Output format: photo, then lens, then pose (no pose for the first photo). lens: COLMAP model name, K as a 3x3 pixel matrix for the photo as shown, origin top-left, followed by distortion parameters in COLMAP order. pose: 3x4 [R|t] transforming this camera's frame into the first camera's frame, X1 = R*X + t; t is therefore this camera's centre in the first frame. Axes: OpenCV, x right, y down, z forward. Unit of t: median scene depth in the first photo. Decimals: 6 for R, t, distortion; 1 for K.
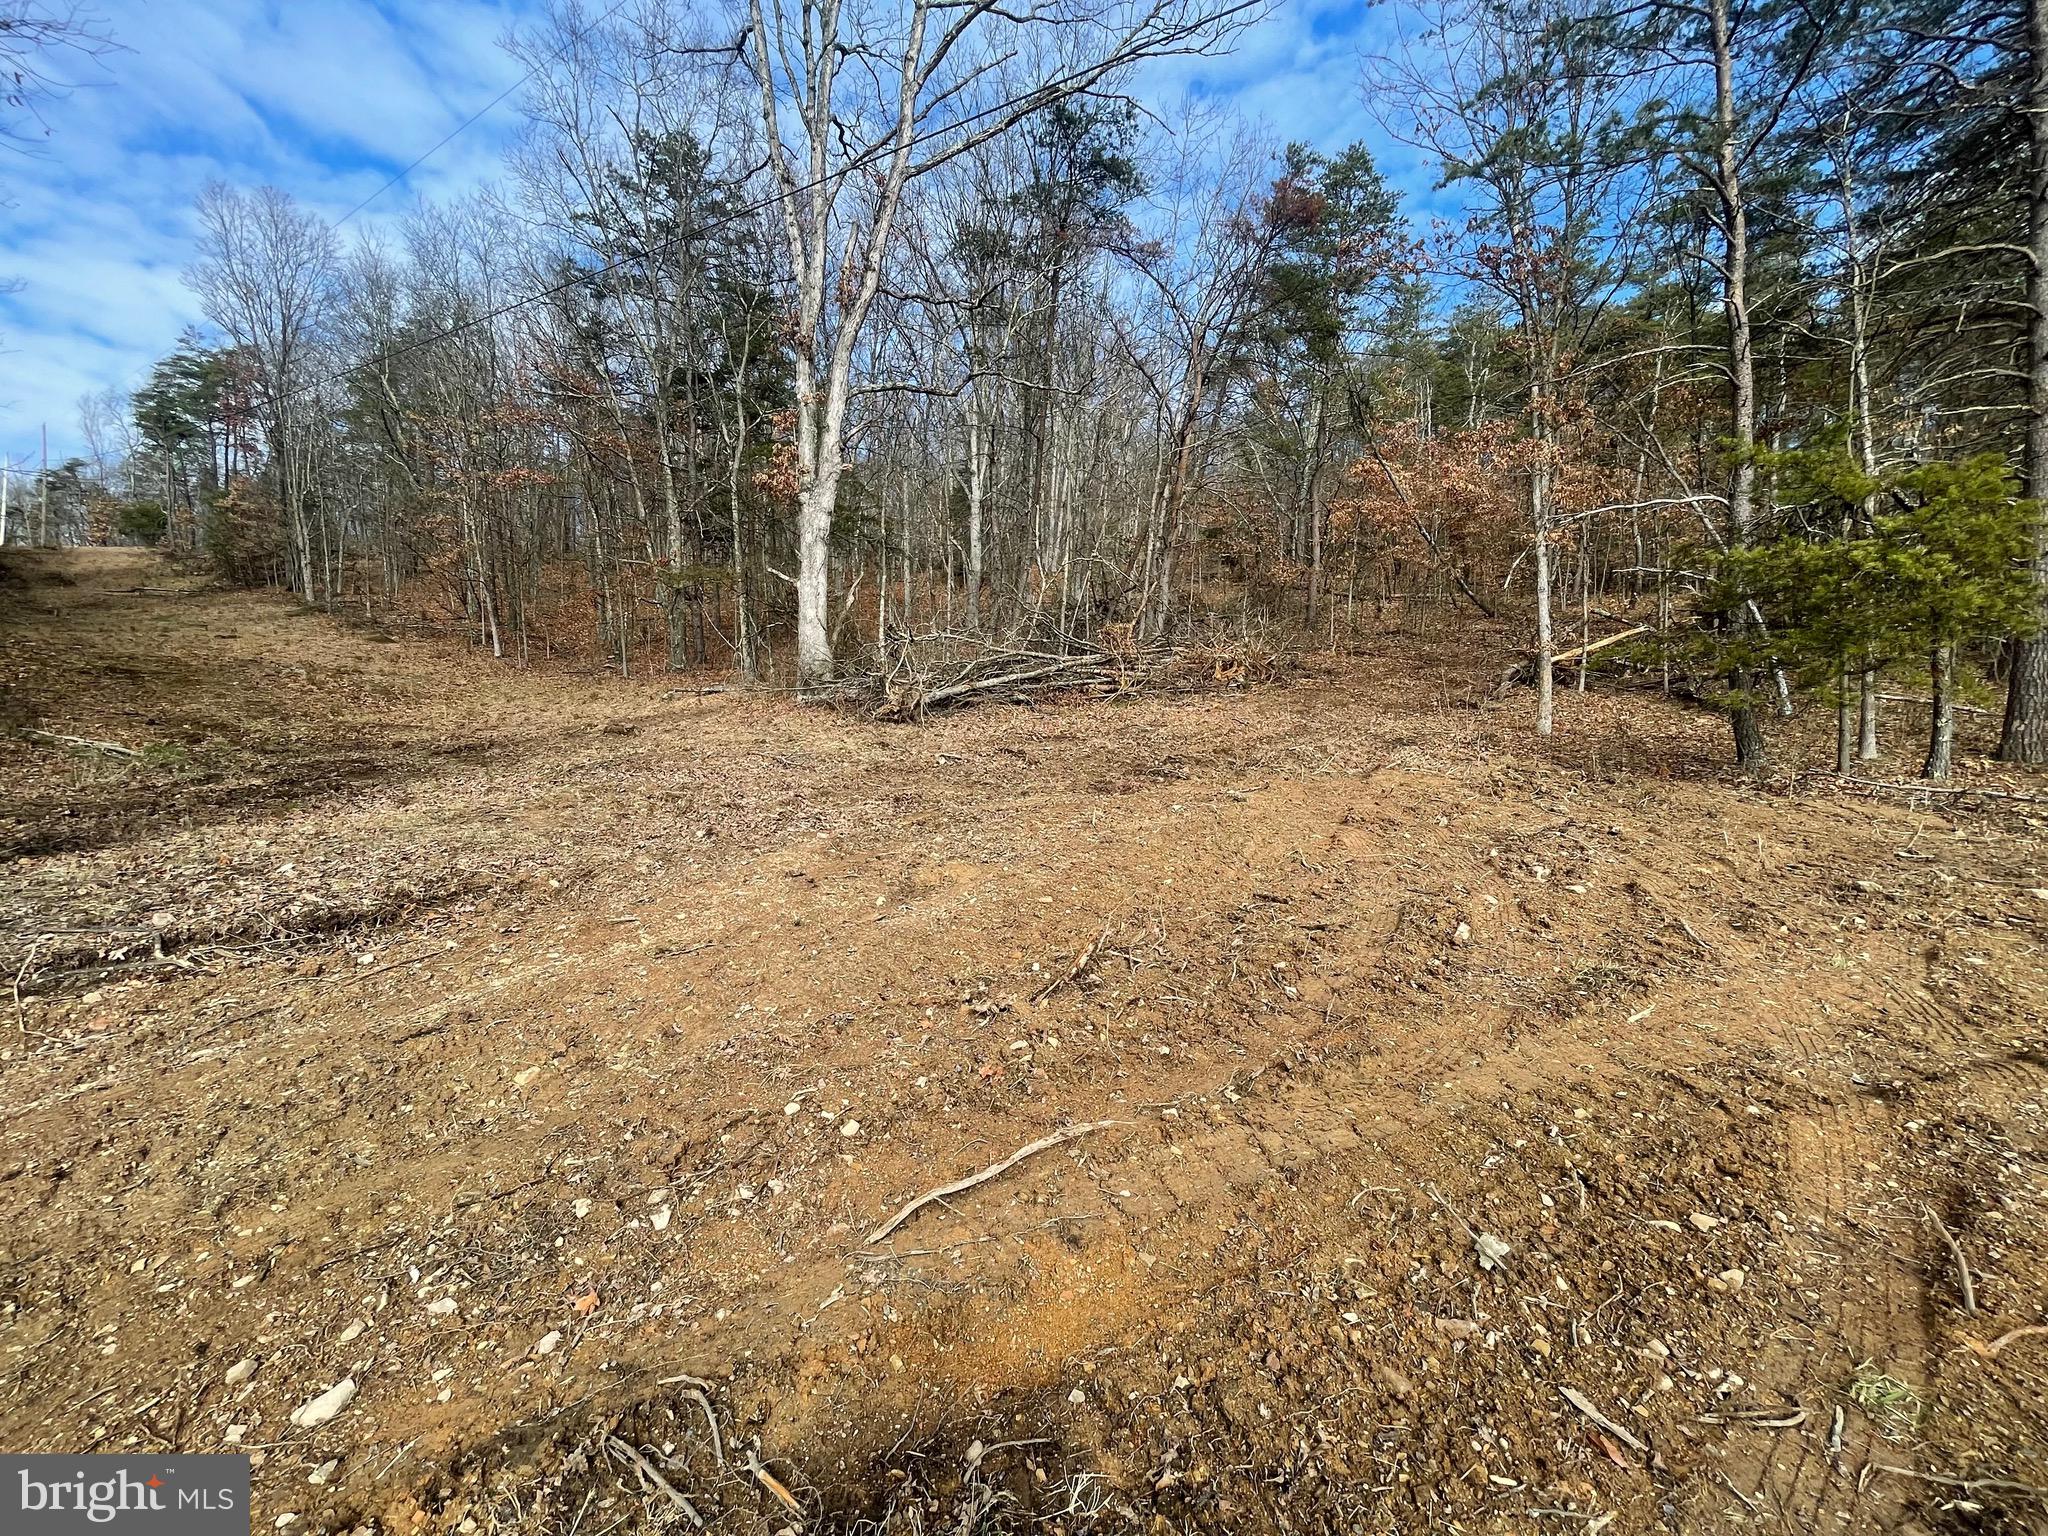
lens RADIAL K [[839.6, 0, 1009.2], [0, 839.6, 779.8], [0, 0, 1]] dist [-0.003716, -0.000473]
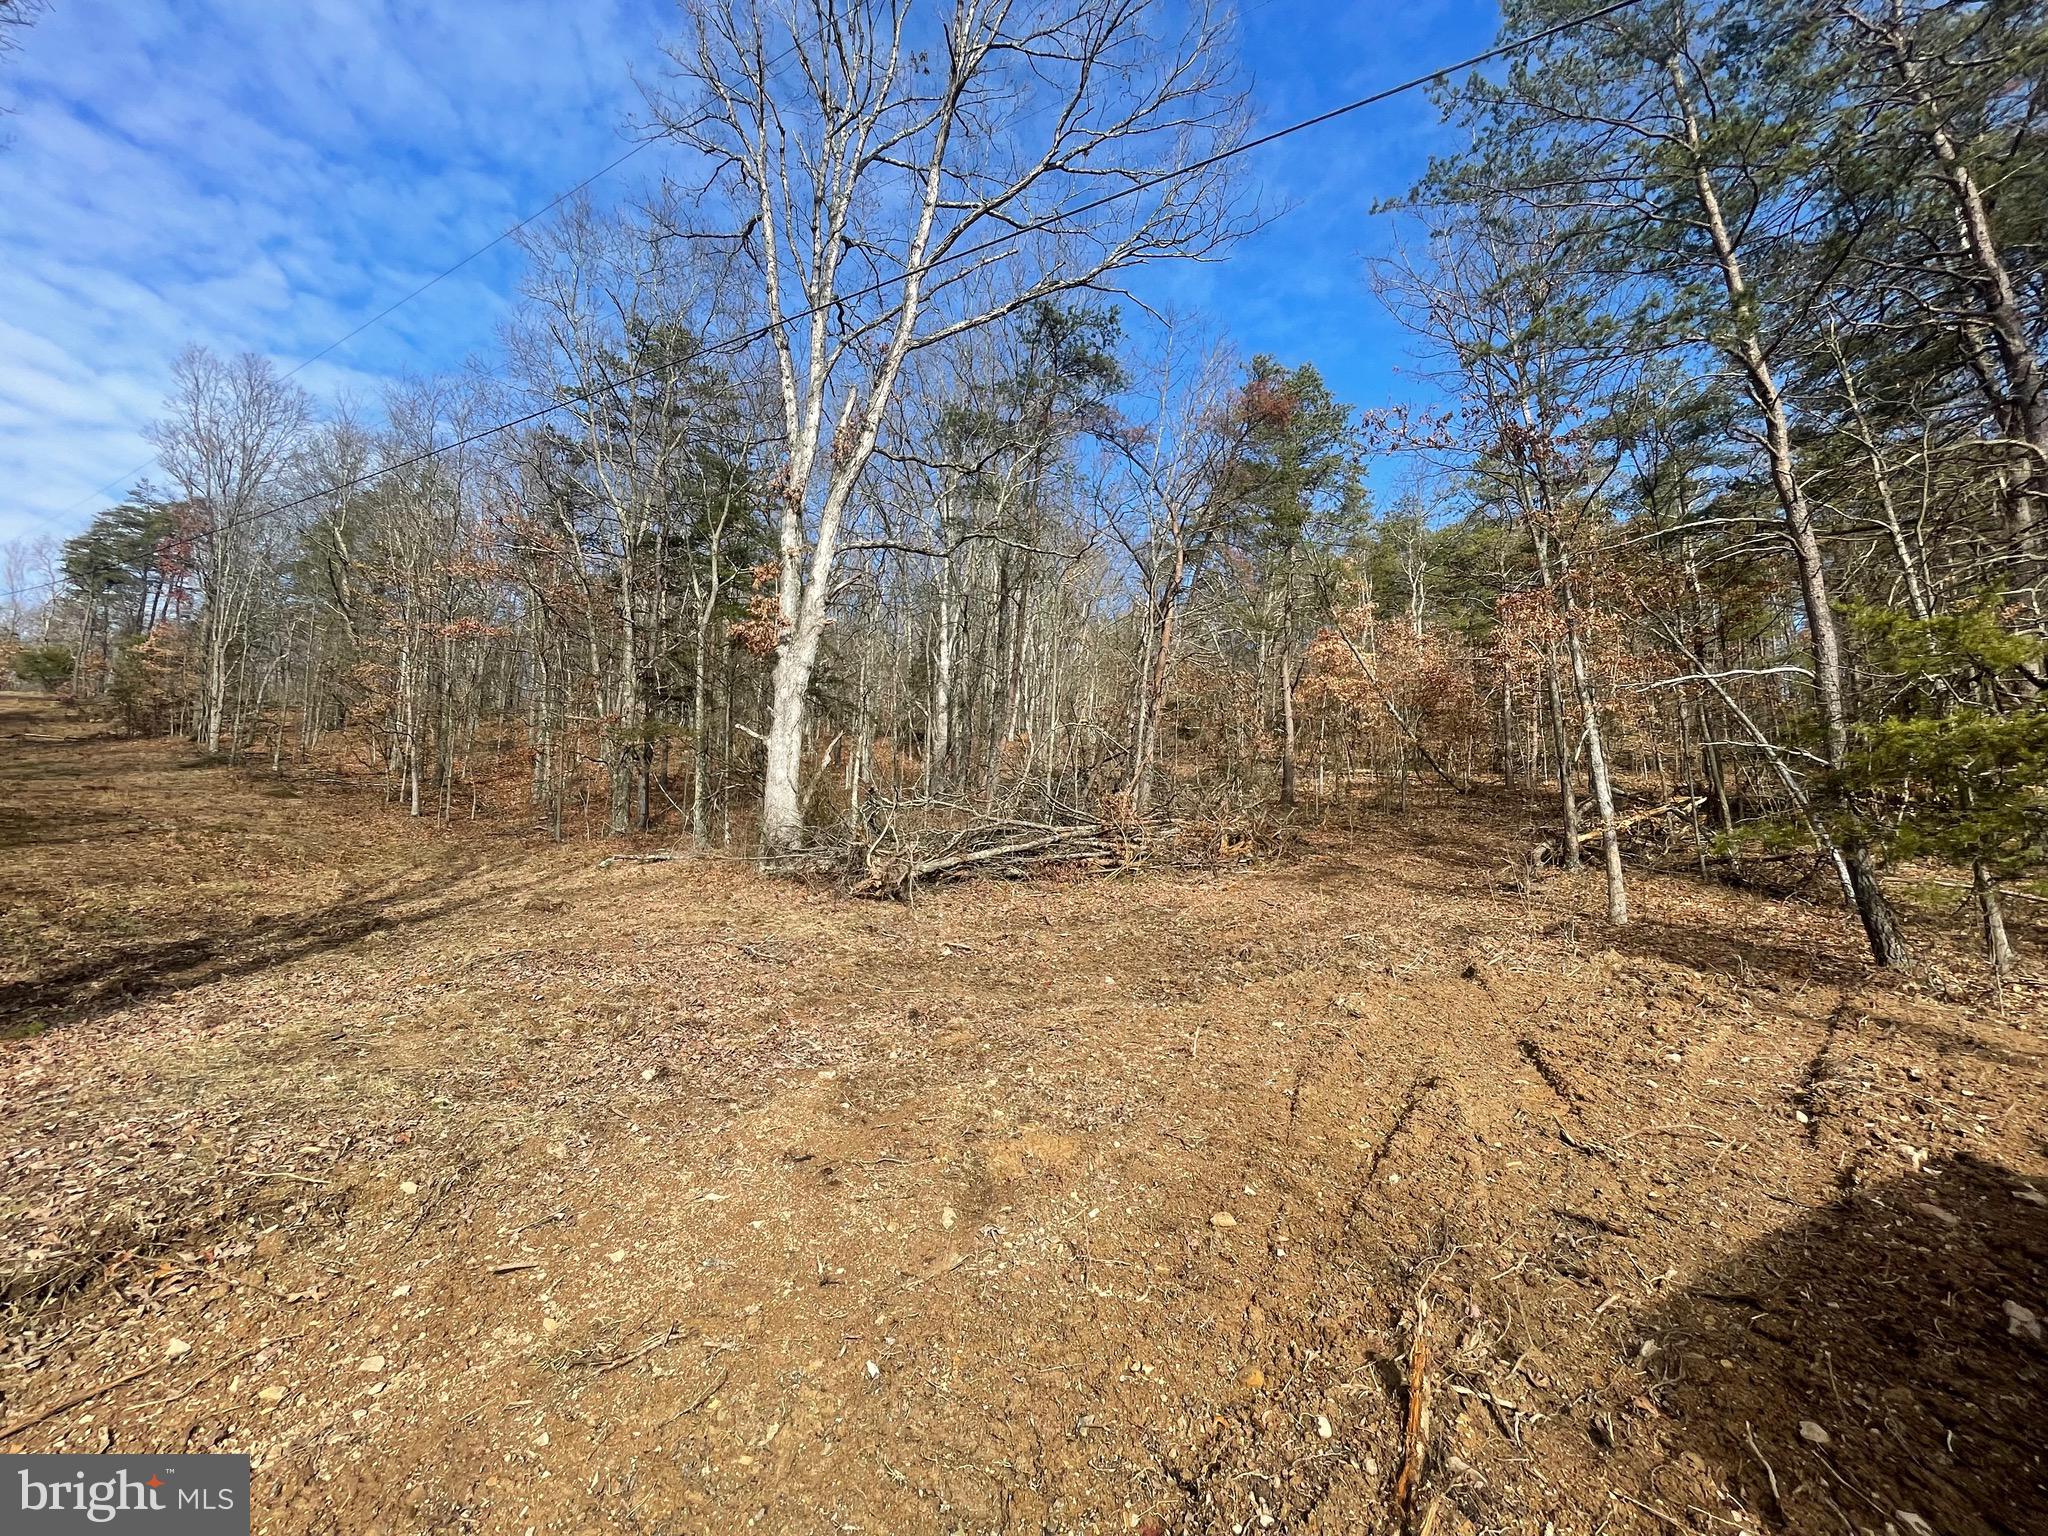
lens RADIAL K [[870.2, 0, 1025.0], [0, 870.2, 766.6], [0, 0, 1]] dist [-0.003762, 0.000099]
pose [[0.997637, 0.021281, 0.065324, -0.035992], [-0.006976, 0.977282, -0.211831, -0.011344], [-0.068348, 0.210874, 0.975121, 0.073503]]
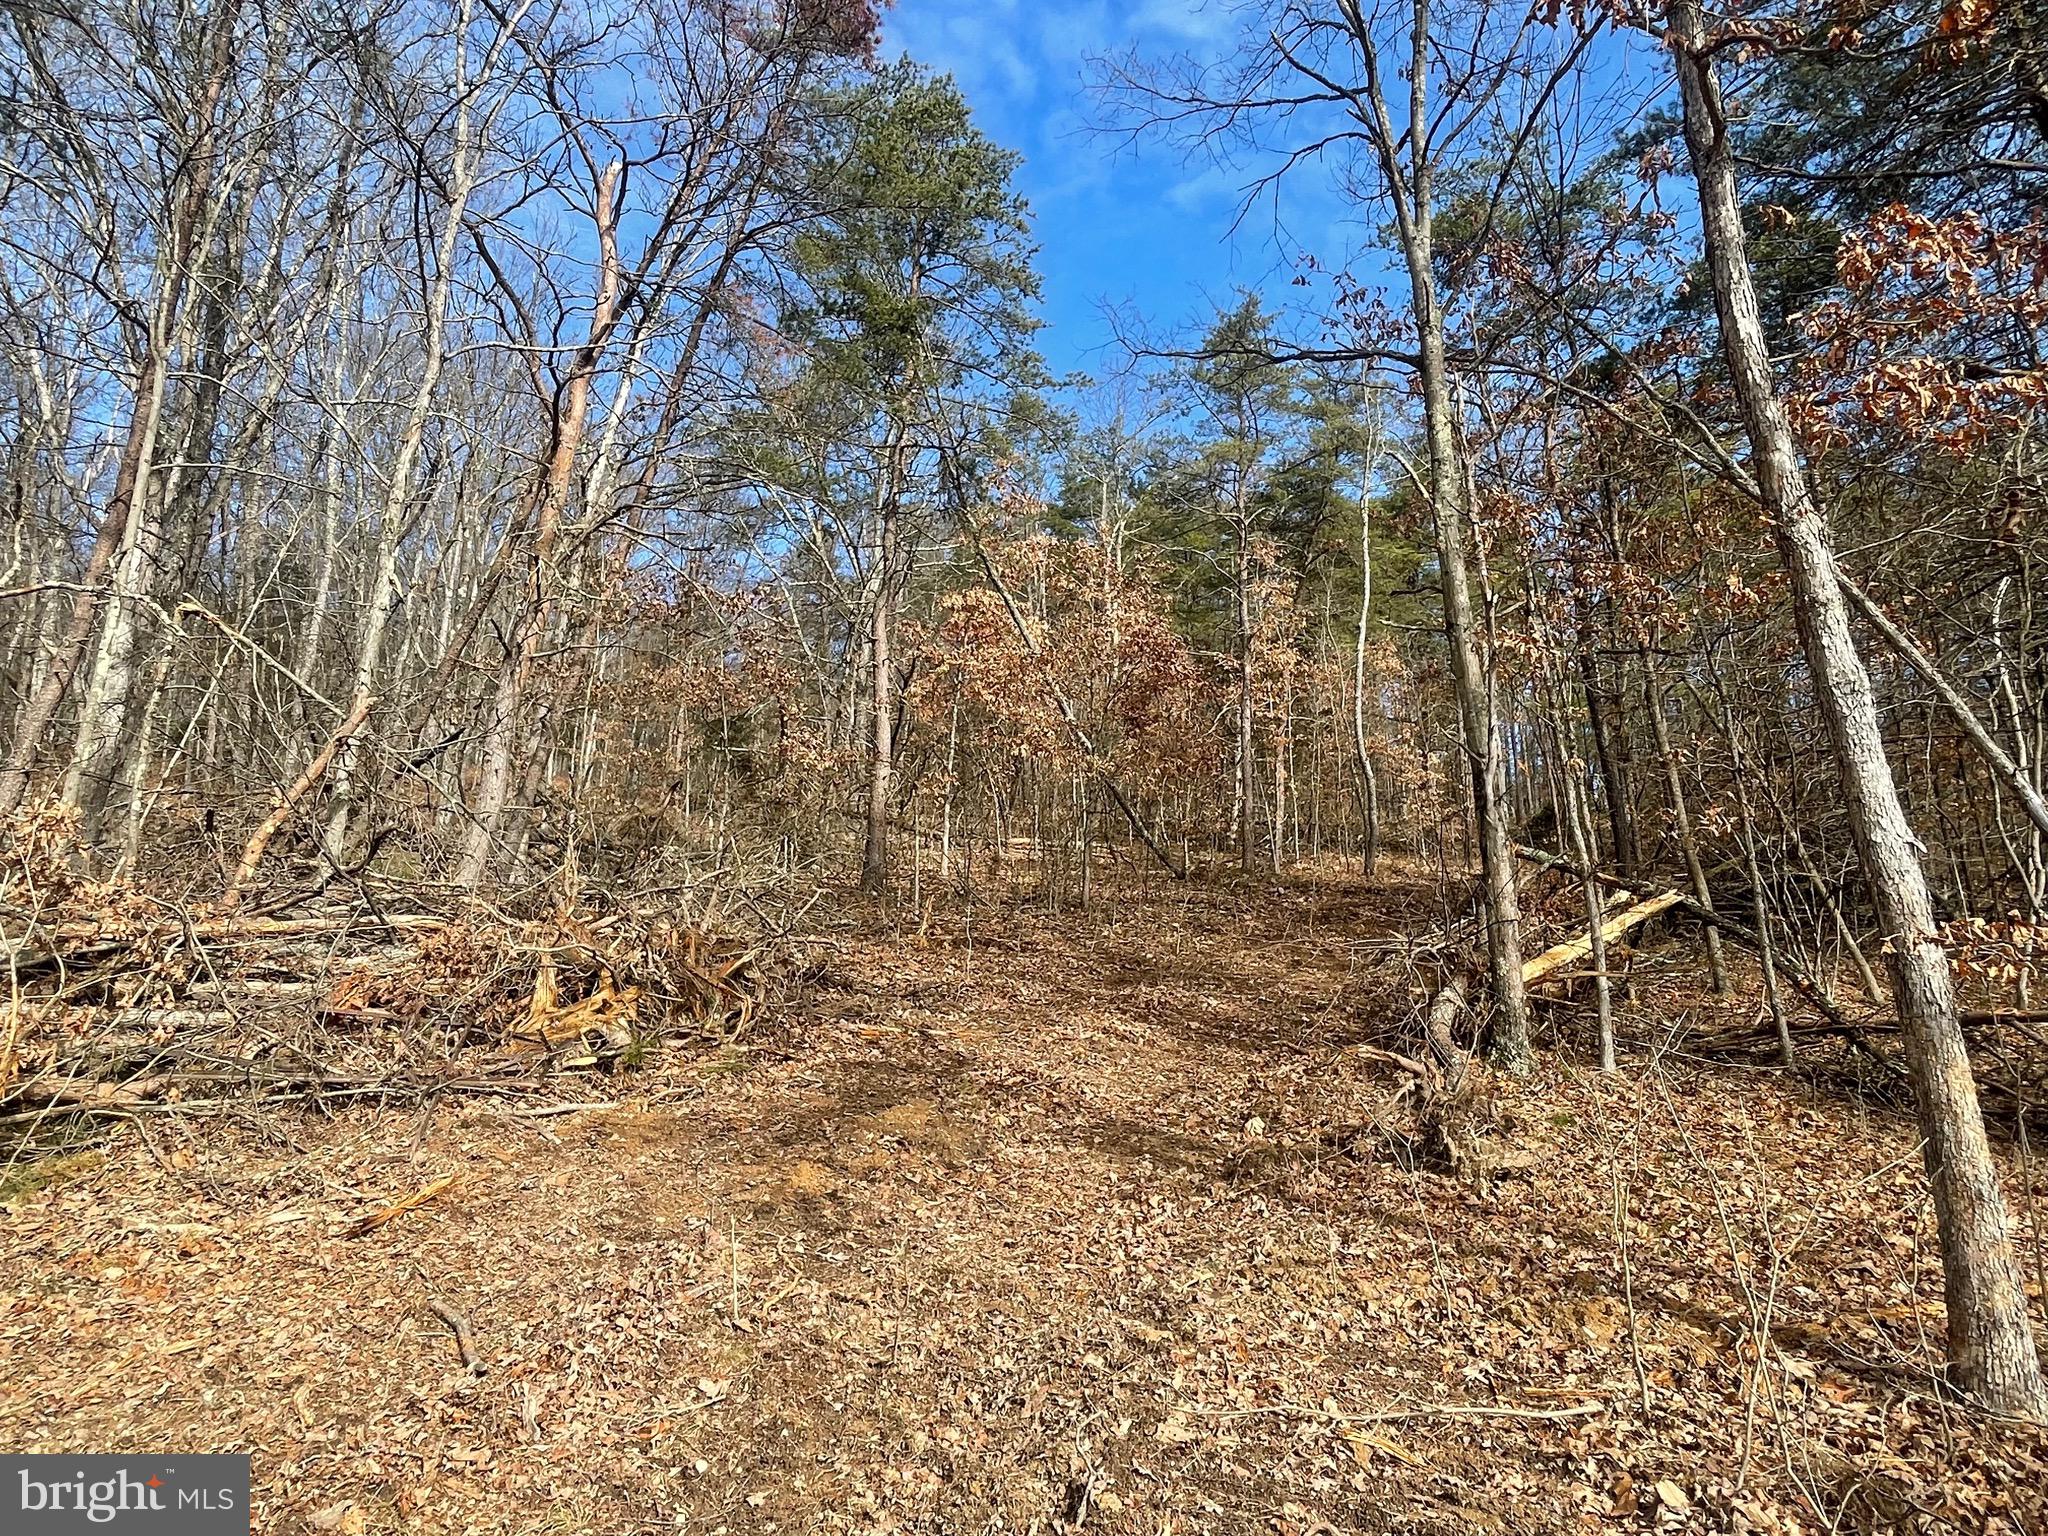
lens RADIAL K [[1214.3, 0, 1031.1], [0, 1214.3, 772.1], [0, 0, 1]] dist [0.000088, -0.000002]
pose [[0.906547, 0.075015, 0.415385, 0.242330], [0.042834, 0.962653, -0.267328, -0.097271], [-0.419925, 0.260138, 0.869477, 0.613134]]
